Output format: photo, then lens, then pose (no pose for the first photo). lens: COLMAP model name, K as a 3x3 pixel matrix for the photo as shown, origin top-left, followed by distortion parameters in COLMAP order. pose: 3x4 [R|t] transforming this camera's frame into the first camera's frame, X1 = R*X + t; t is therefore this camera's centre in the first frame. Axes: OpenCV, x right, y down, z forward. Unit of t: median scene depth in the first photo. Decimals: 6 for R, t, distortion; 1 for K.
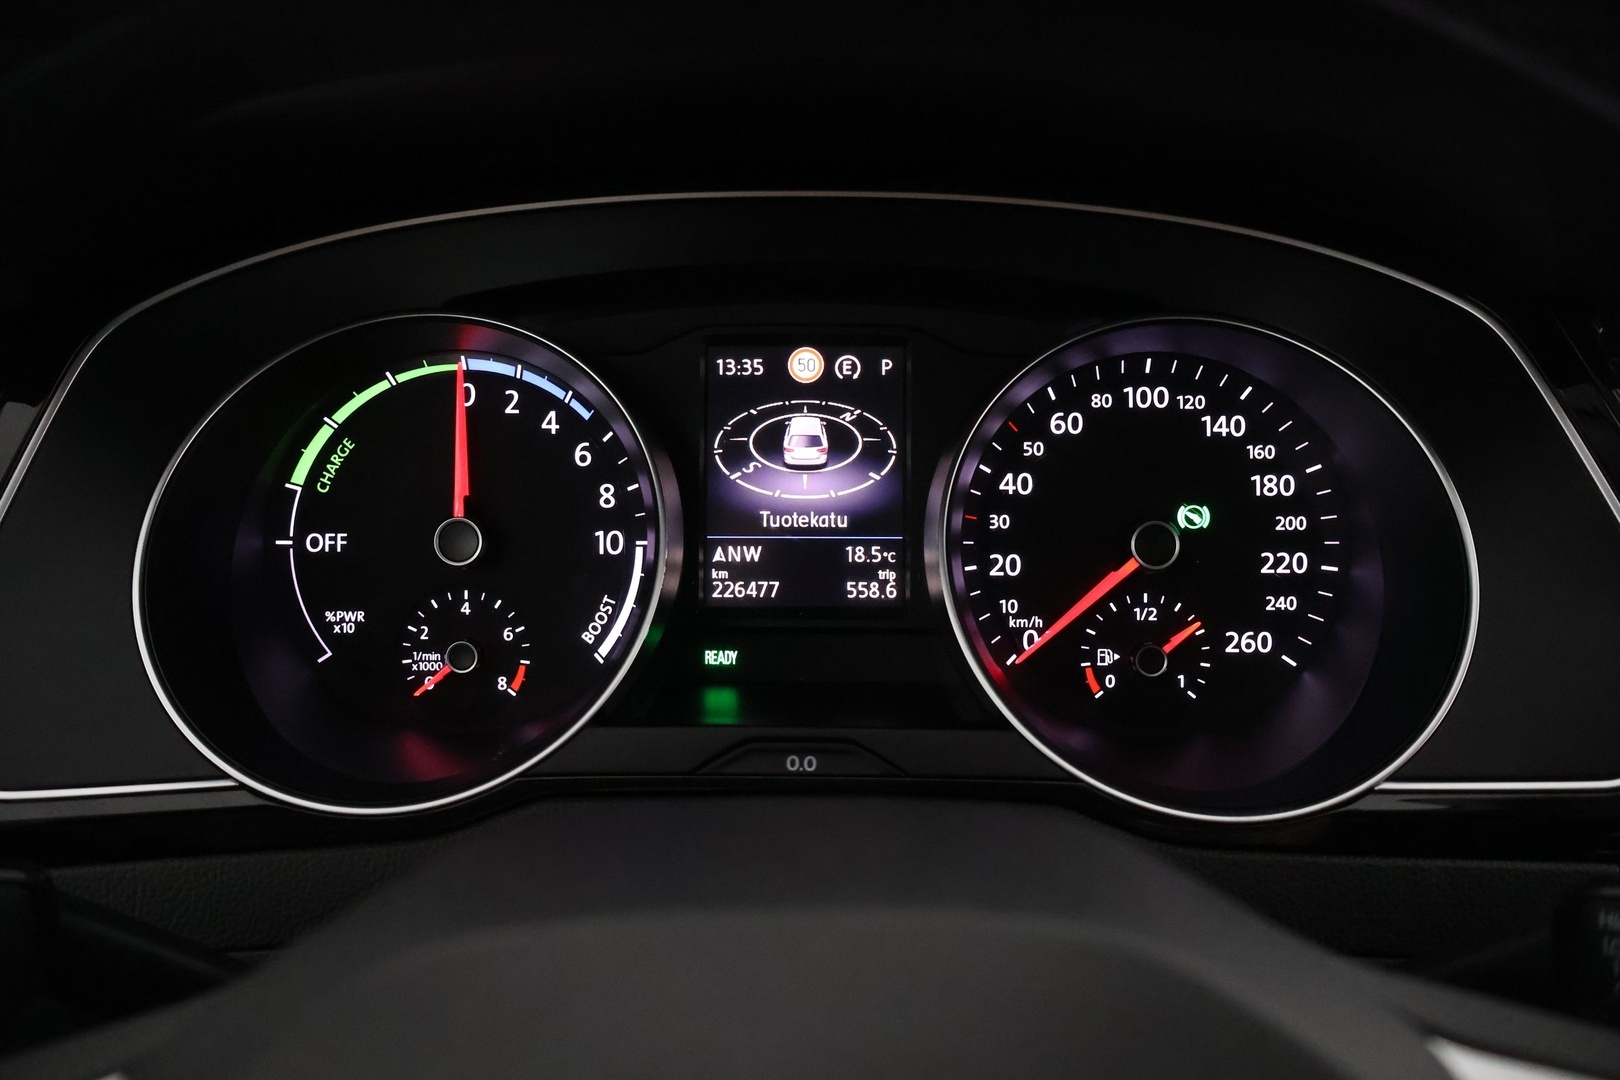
lens RADIAL K [[1373.8, 0, 826.0], [0, 1373.8, 538.6], [0, 0, 1]] dist [-0.013576, 0.004865]
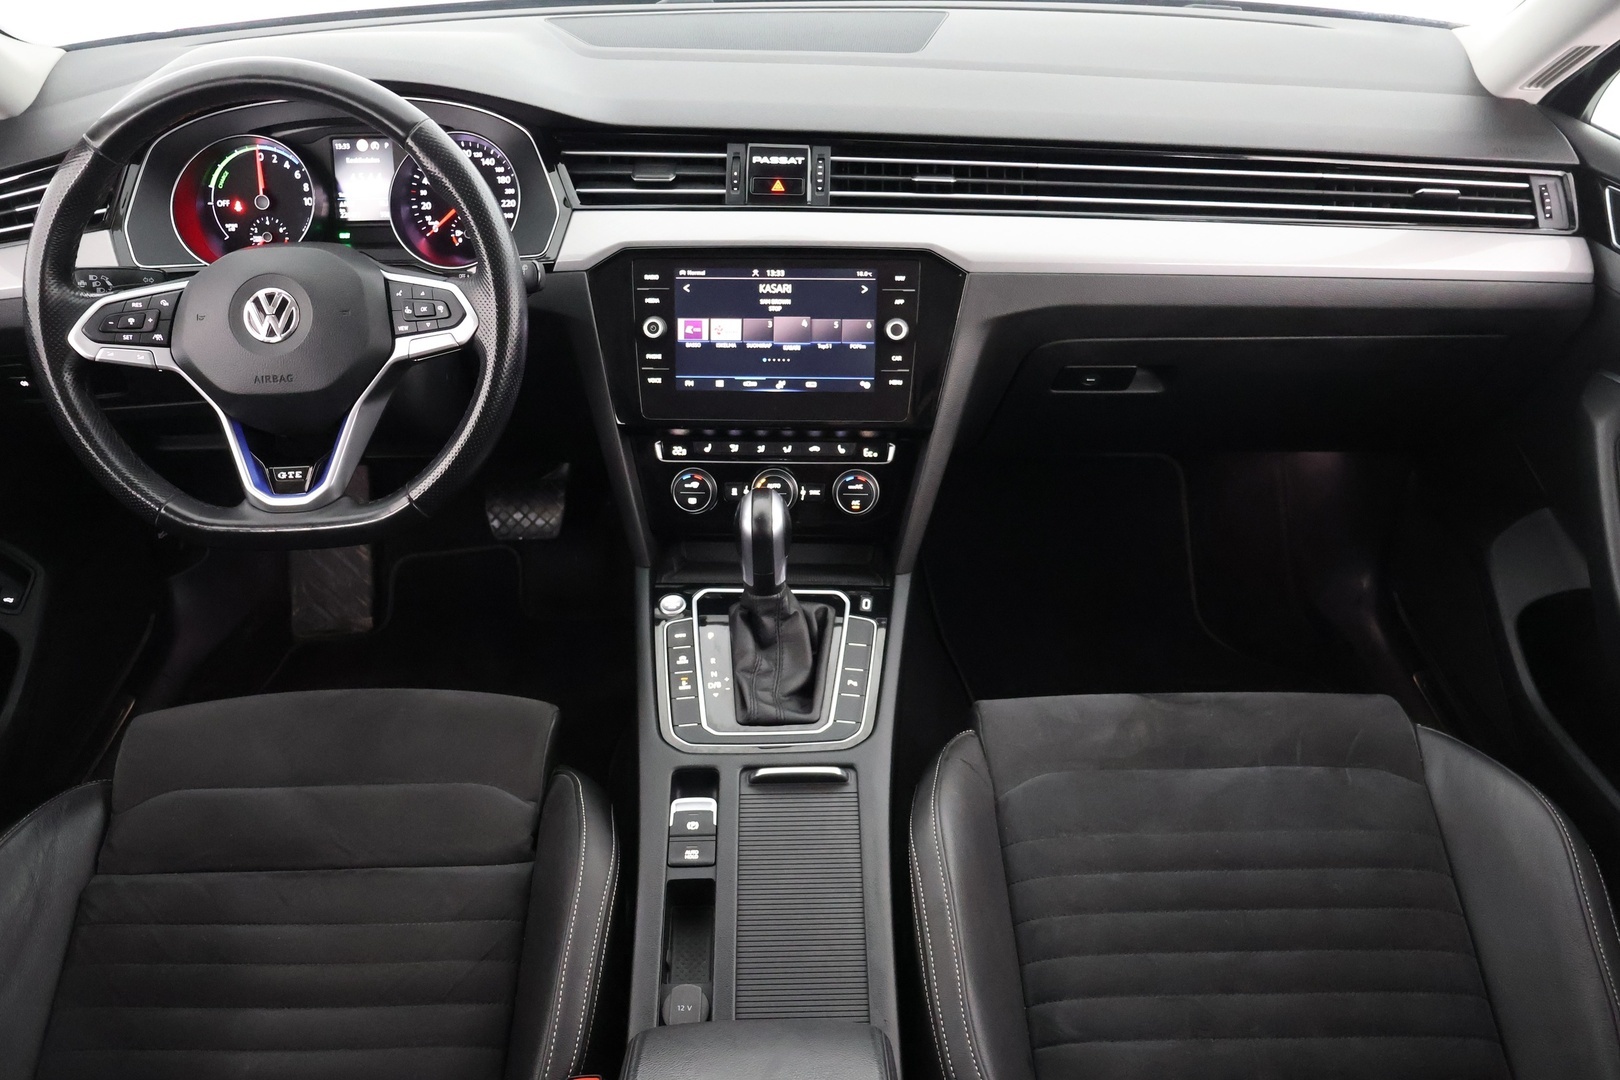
lens RADIAL K [[1373.8, 0, 815.8], [0, 1373.8, 532.7], [0, 0, 1]] dist [-0.013576, 0.004865]
pose [[0.999488, -0.025504, 0.019346, 1.003537], [0.020180, 0.971133, 0.237683, 0.018154], [-0.024849, -0.237171, 0.971150, -2.492763]]
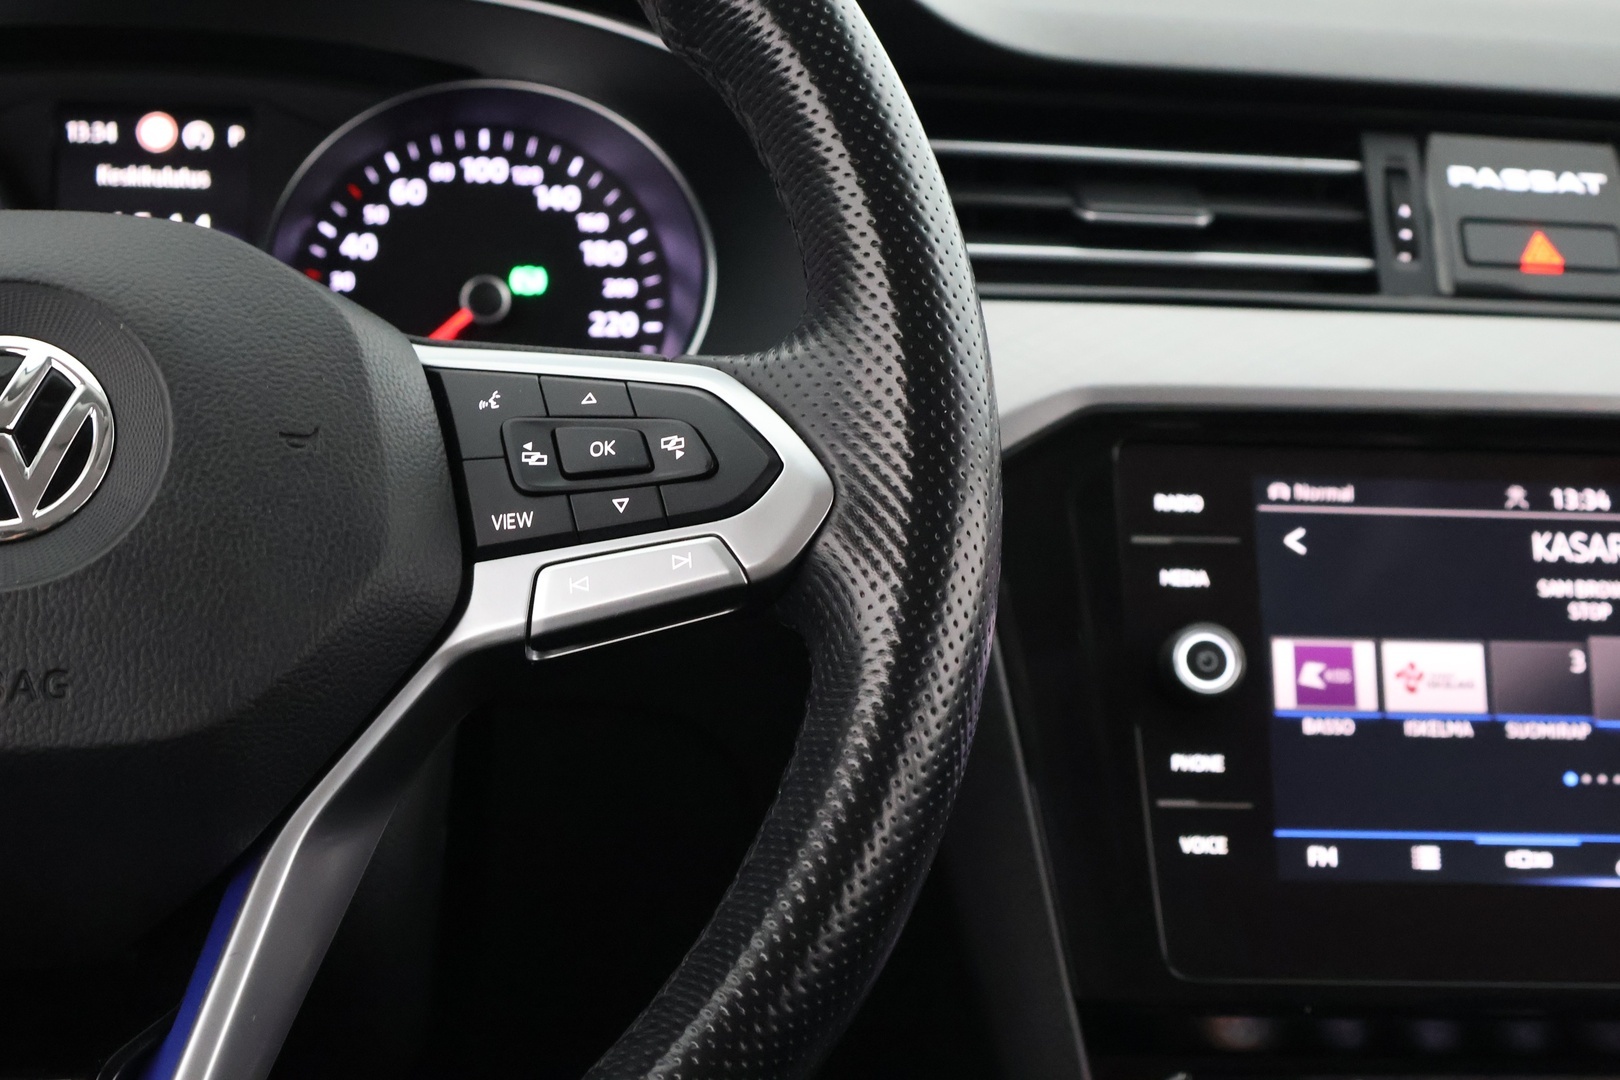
lens RADIAL K [[2683.0, 0, 805.4], [0, 2683.0, 531.7], [0, 0, 1]] dist [0.004553, 0.000000]
pose [[0.988888, 0.008253, 0.148436, 0.173490], [0.011058, 0.991609, -0.128802, 0.444966], [-0.148254, 0.129012, 0.980498, -1.034820]]
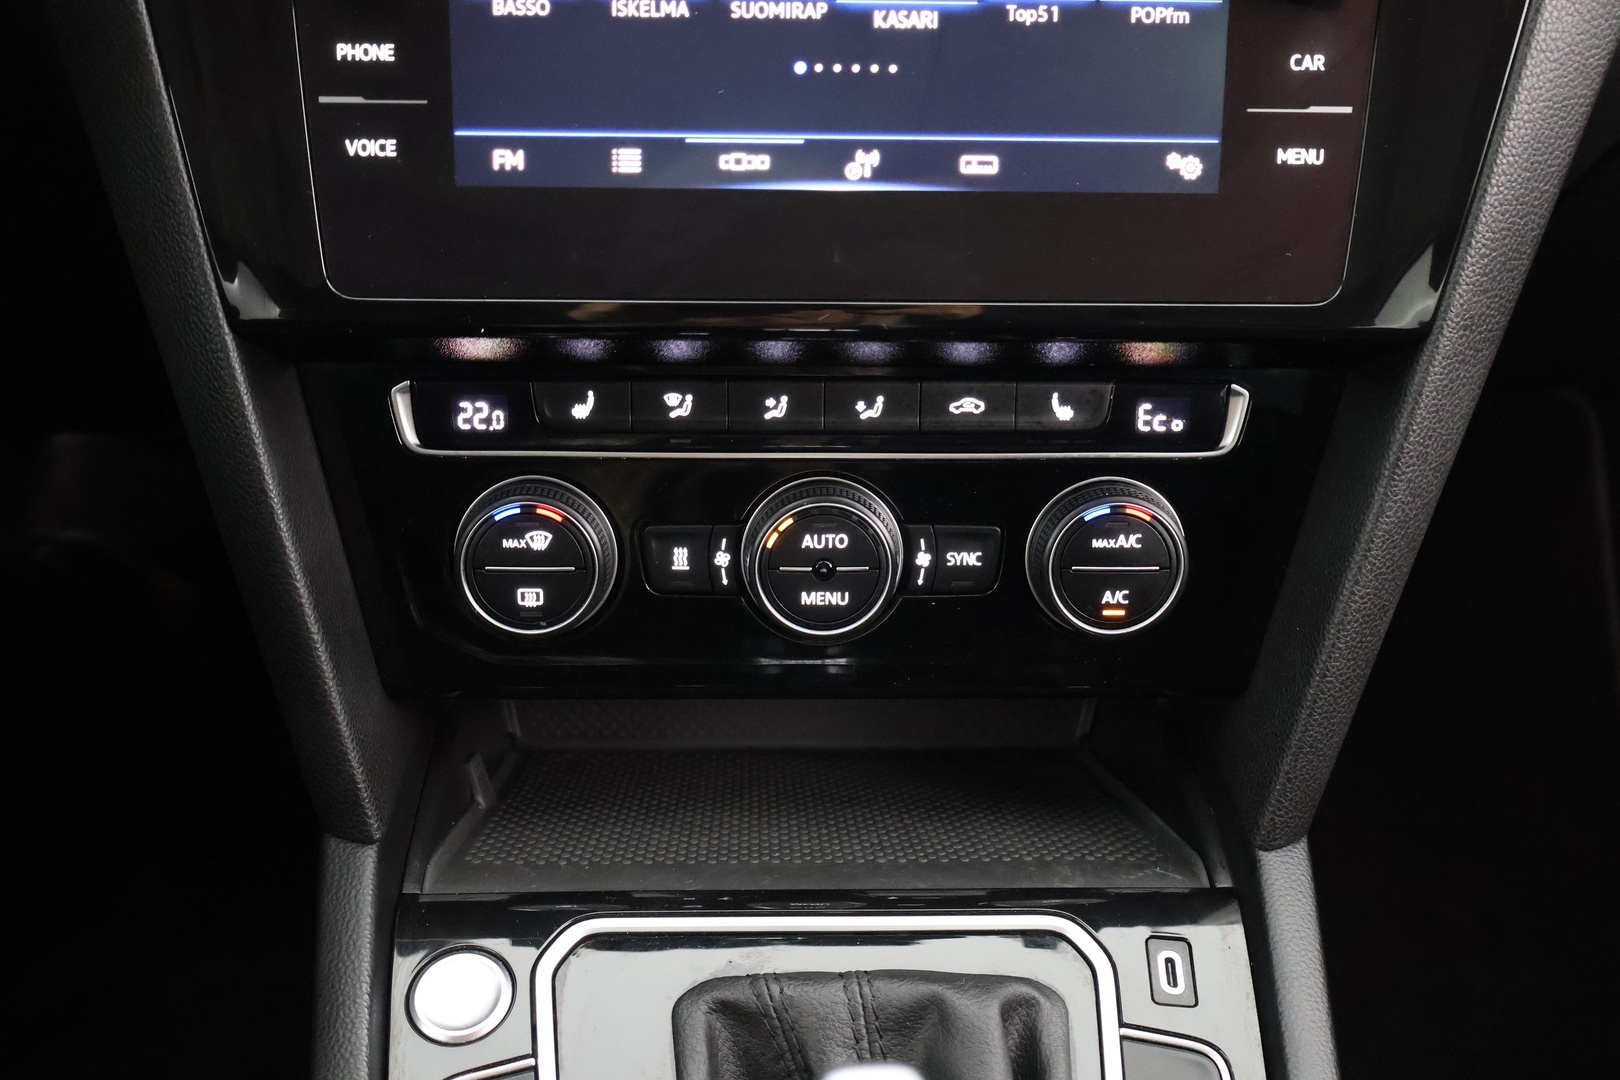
lens RADIAL K [[1643.8, 0, 810.1], [0, 1643.8, 541.0], [0, 0, 1]] dist [0.001631, 0.000000]
pose [[0.996068, -0.038462, 0.079805, 0.873418], [0.013771, 0.957108, 0.289403, 0.369402], [-0.087513, -0.287166, 0.953875, -0.326455]]
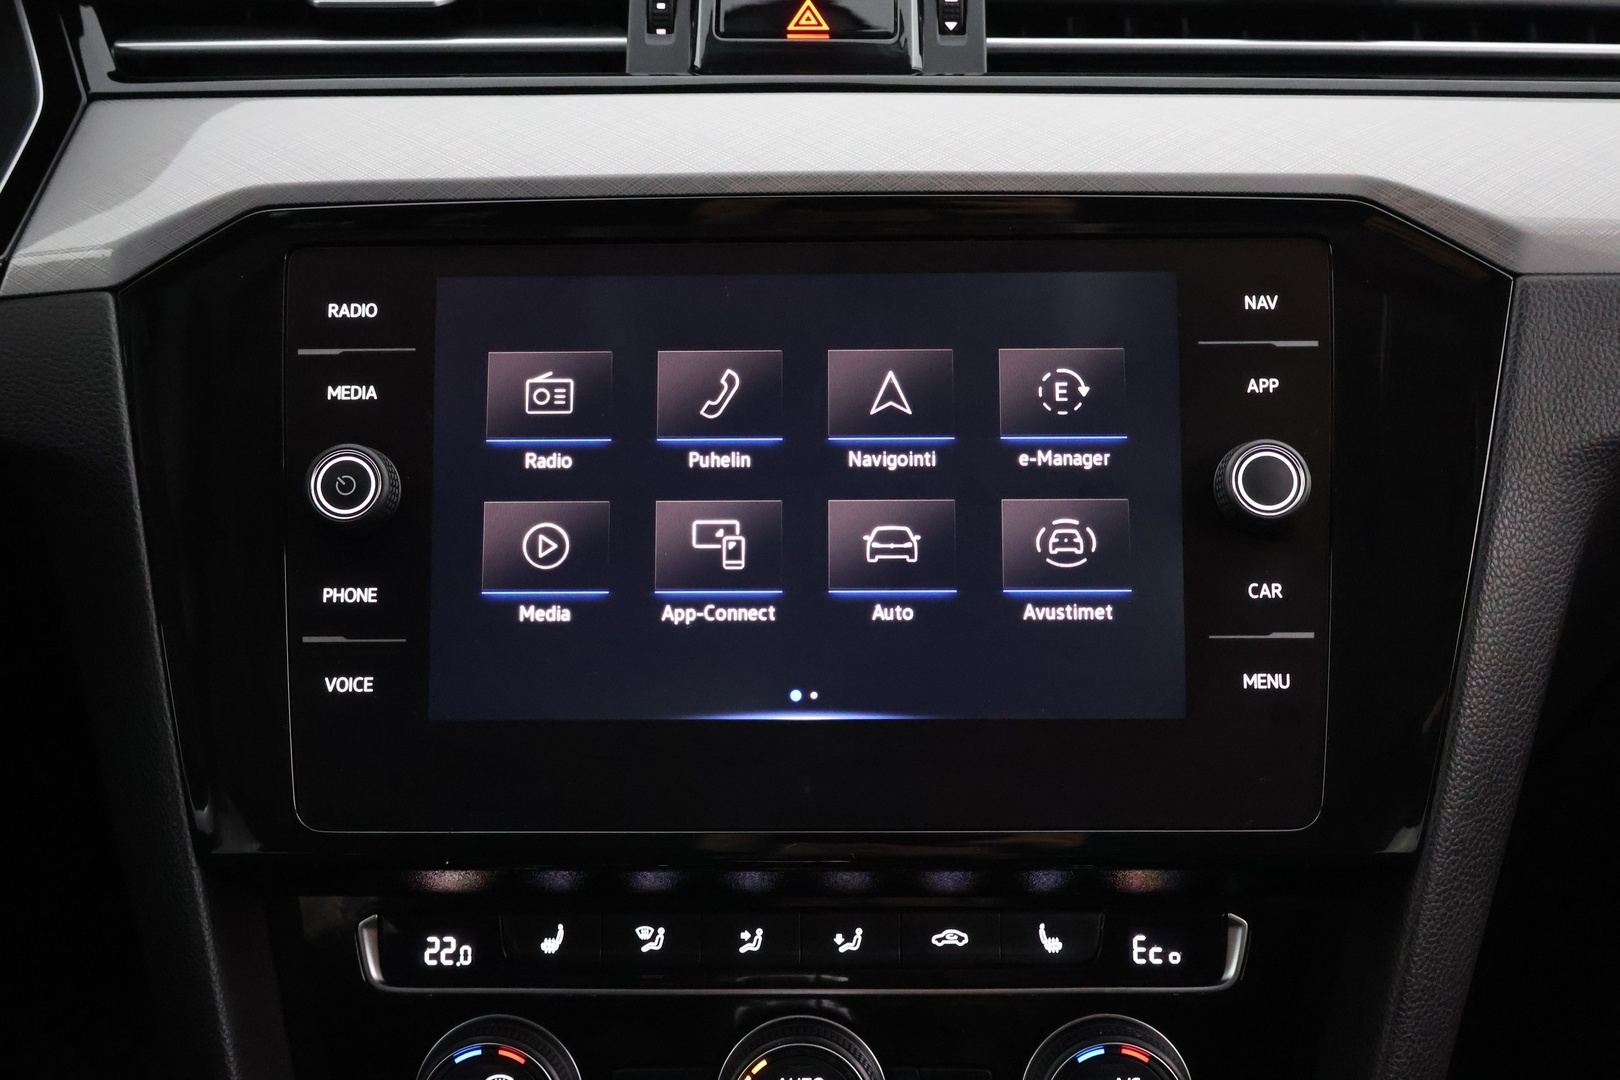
lens RADIAL K [[1822.0, 0, 805.0], [0, 1822.0, 535.2], [0, 0, 1]] dist [0.007444, 0.000000]
pose [[0.998885, -0.029321, 0.036997, 0.940487], [0.029739, 0.999499, -0.010825, 0.353990], [-0.036661, 0.011914, 0.999257, -0.429663]]
